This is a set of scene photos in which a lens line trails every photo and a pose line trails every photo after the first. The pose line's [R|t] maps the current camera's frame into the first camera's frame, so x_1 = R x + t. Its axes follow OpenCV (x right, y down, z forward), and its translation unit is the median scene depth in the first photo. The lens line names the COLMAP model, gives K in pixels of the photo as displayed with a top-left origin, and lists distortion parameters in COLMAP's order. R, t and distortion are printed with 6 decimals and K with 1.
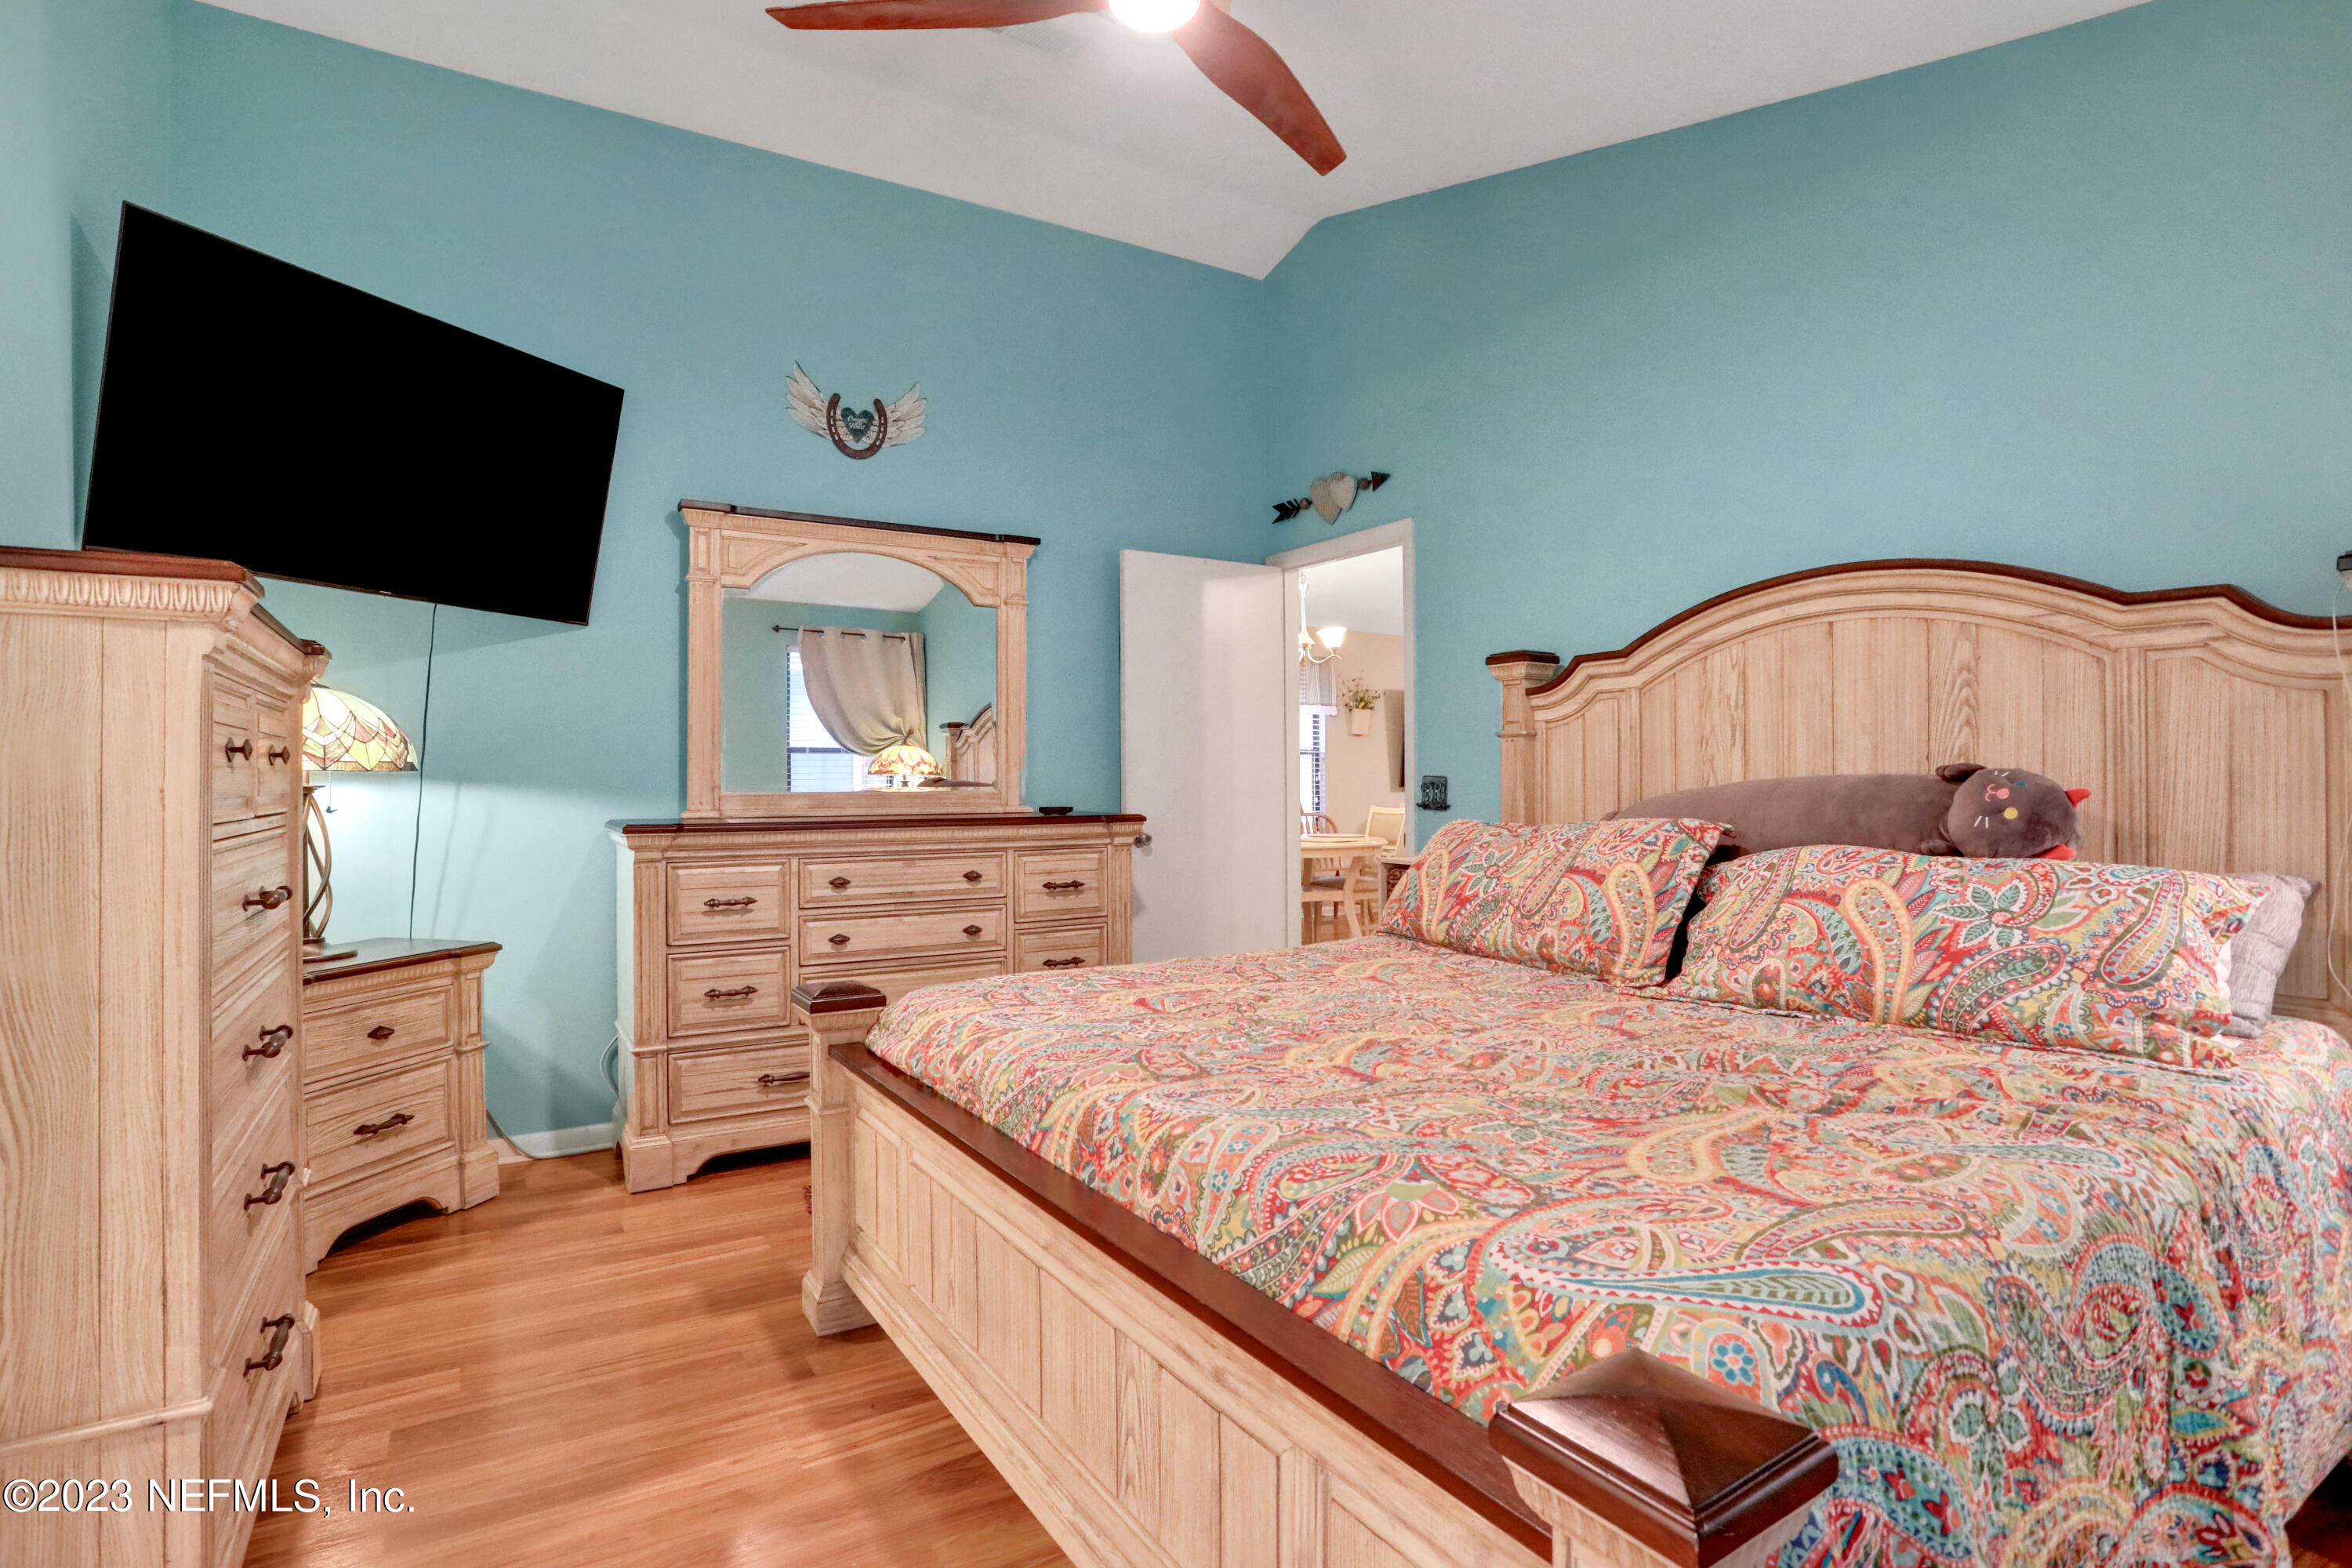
lens RADIAL K [[1175.5, 0, 1132.9], [0, 1175.5, 767.4], [0, 0, 1]] dist [-0.064246, 0.020153]
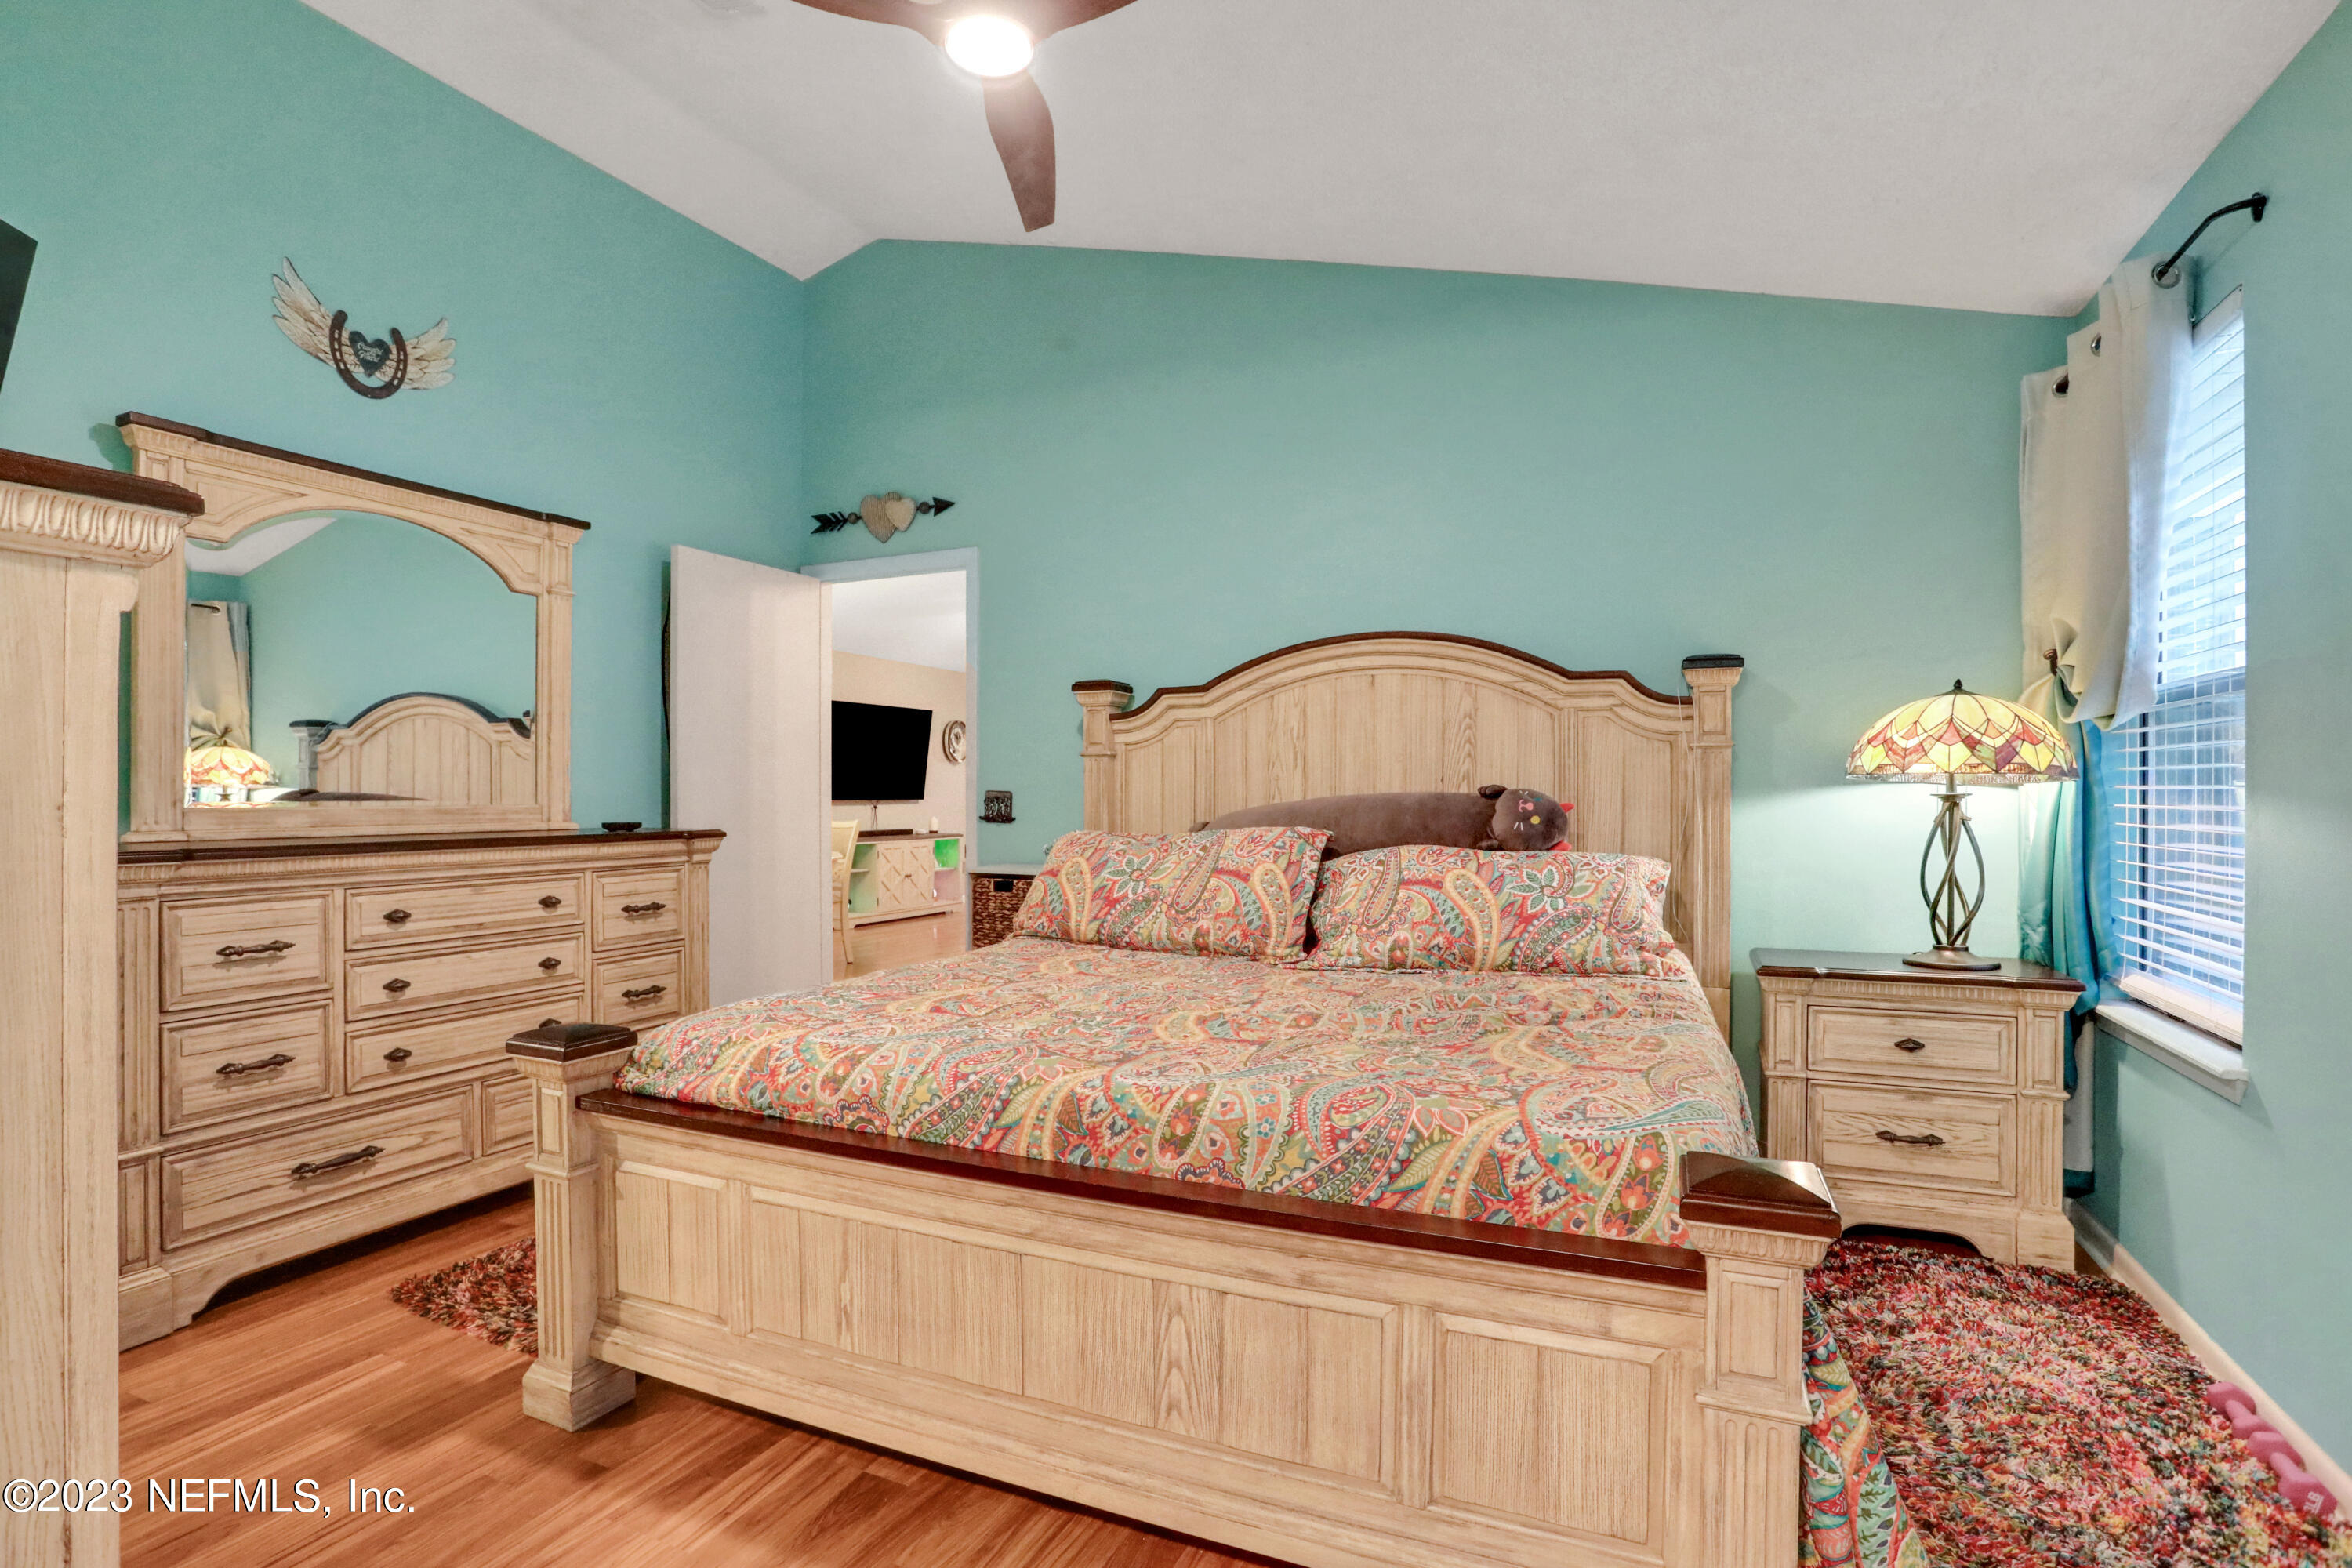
lens RADIAL K [[1175.5, 0, 1196.7], [0, 1175.5, 788.4], [0, 0, 1]] dist [-0.064246, 0.020153]
pose [[0.816102, 0.006456, 0.577872, -0.326955], [-0.010052, 0.999945, 0.003025, 0.000102], [-0.577821, -0.008277, 0.816122, 0.025774]]
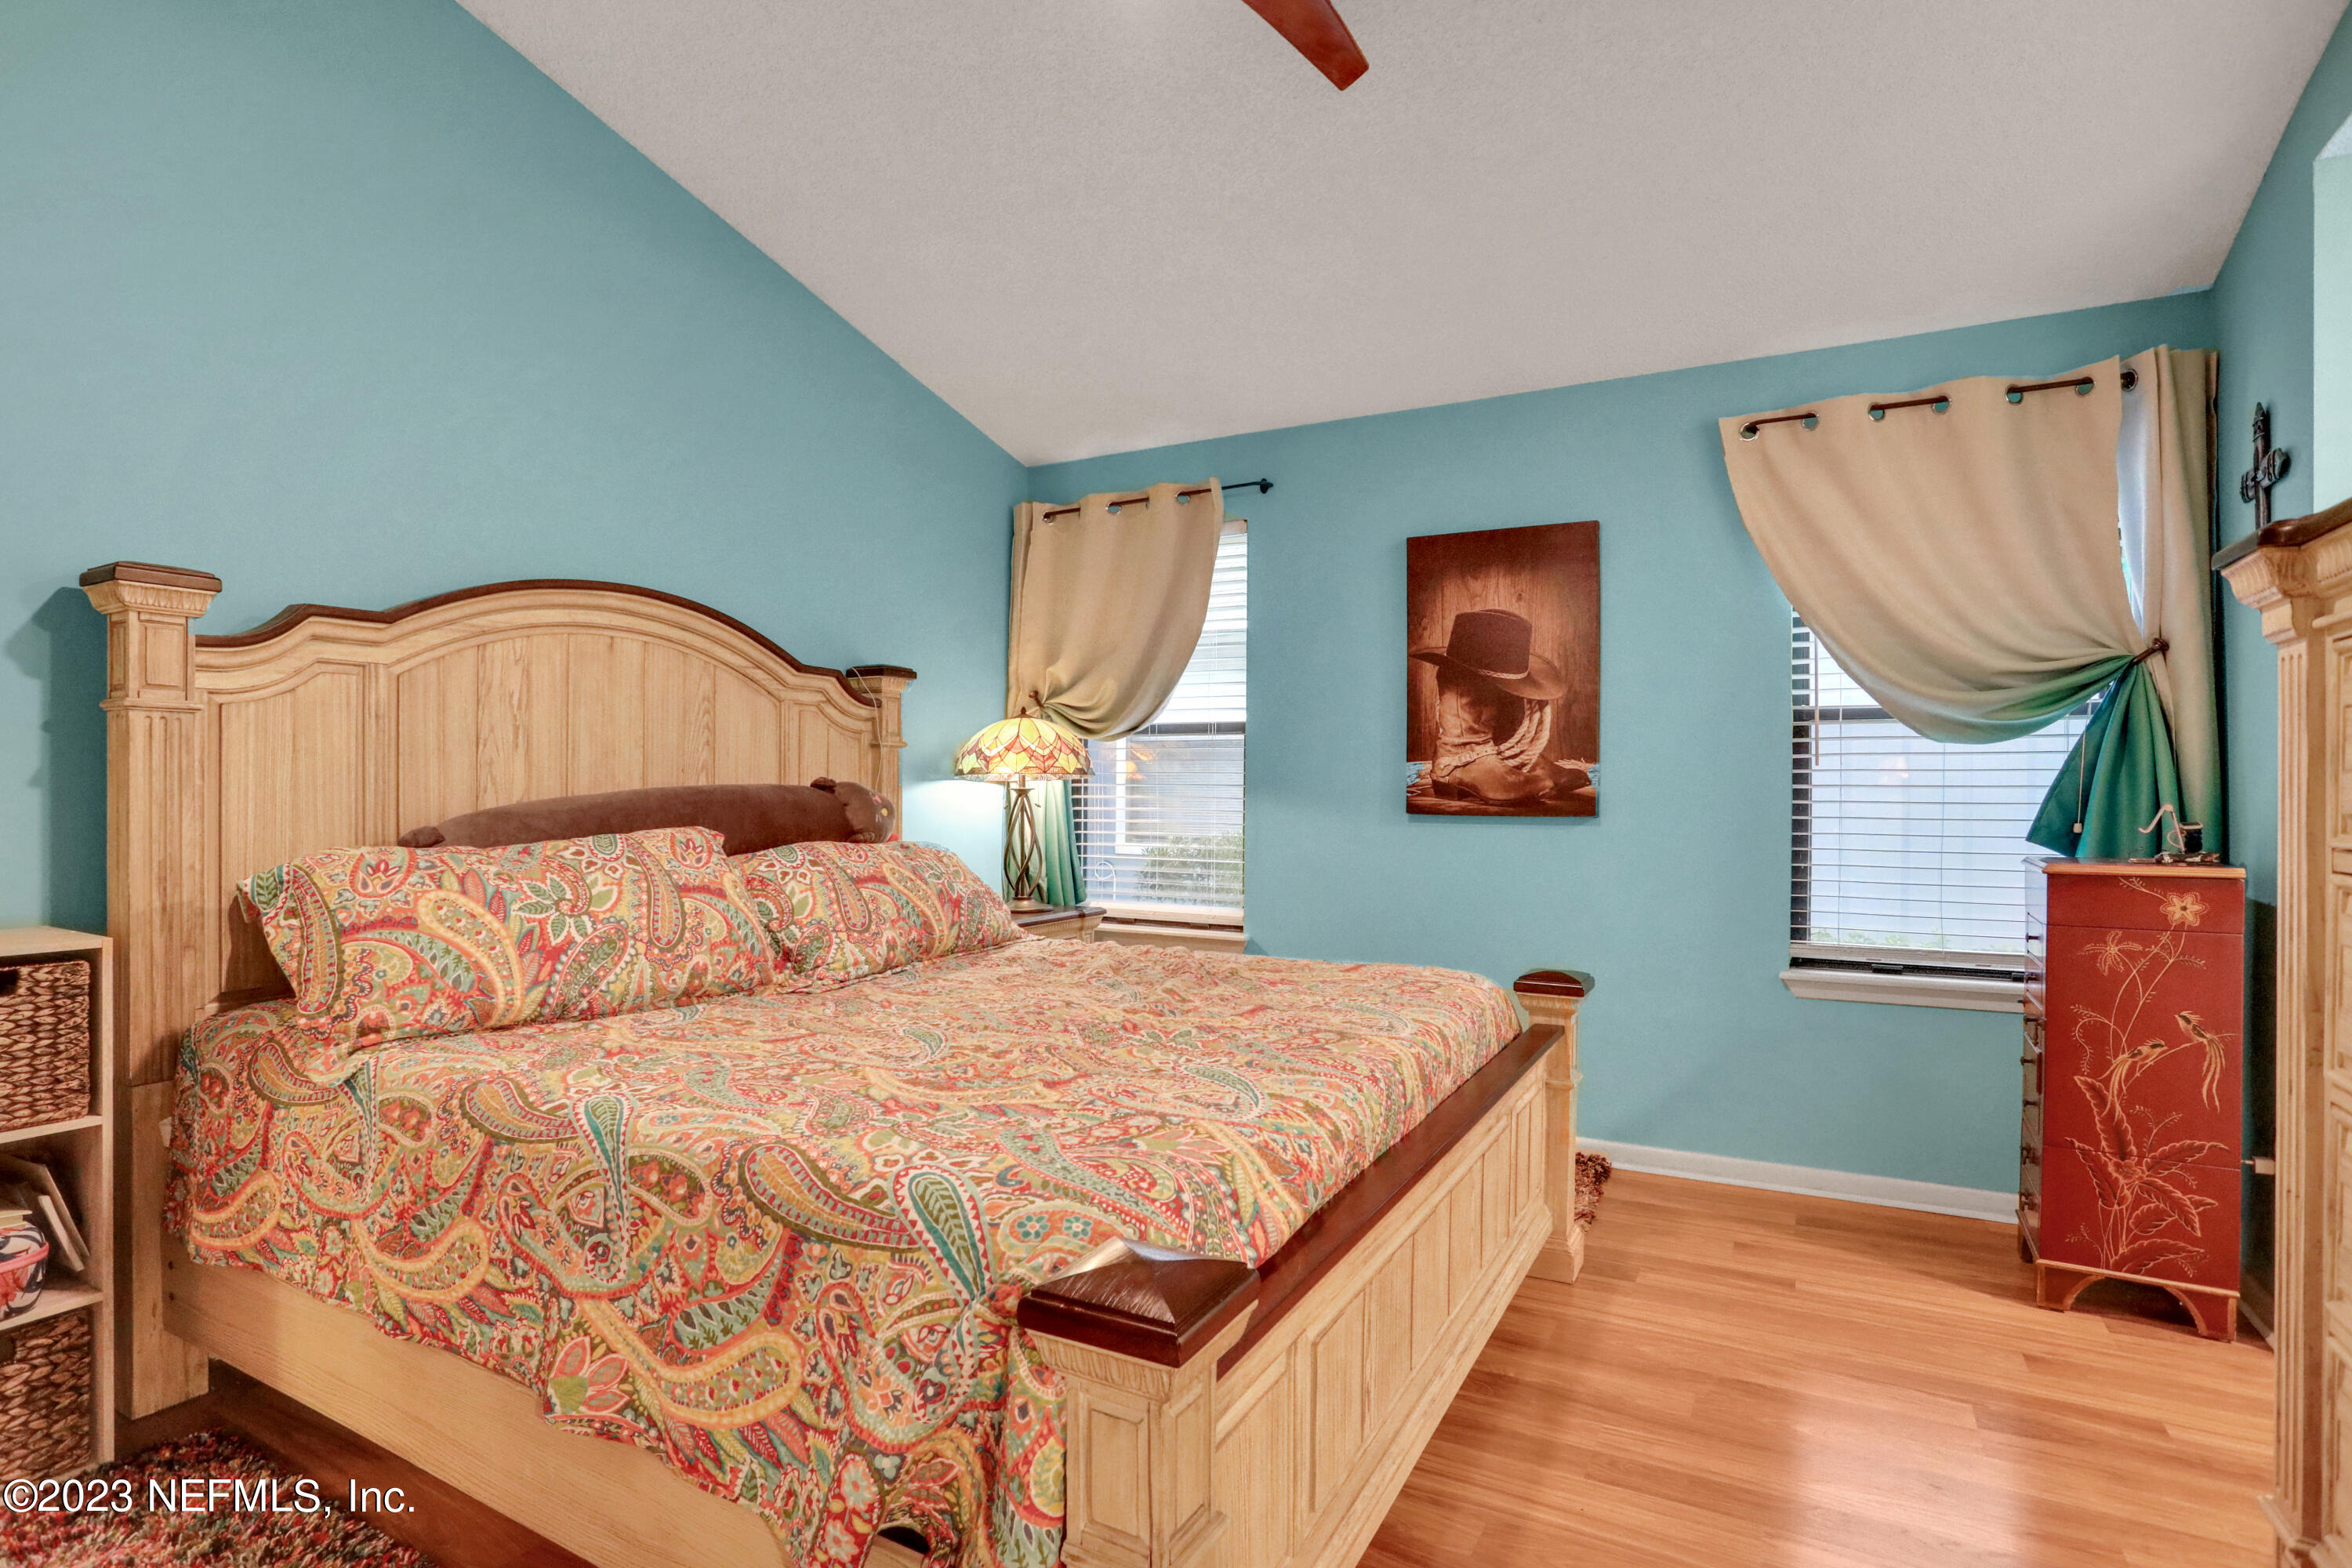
lens RADIAL K [[1175.5, 0, 1158.4], [0, 1175.5, 783.9], [0, 0, 1]] dist [-0.064246, 0.020153]
pose [[-0.457884, 0.015221, 0.888882, -0.548344], [-0.011025, 0.999679, -0.022798, 0.024824], [-0.888944, -0.020239, -0.457569, 1.044695]]
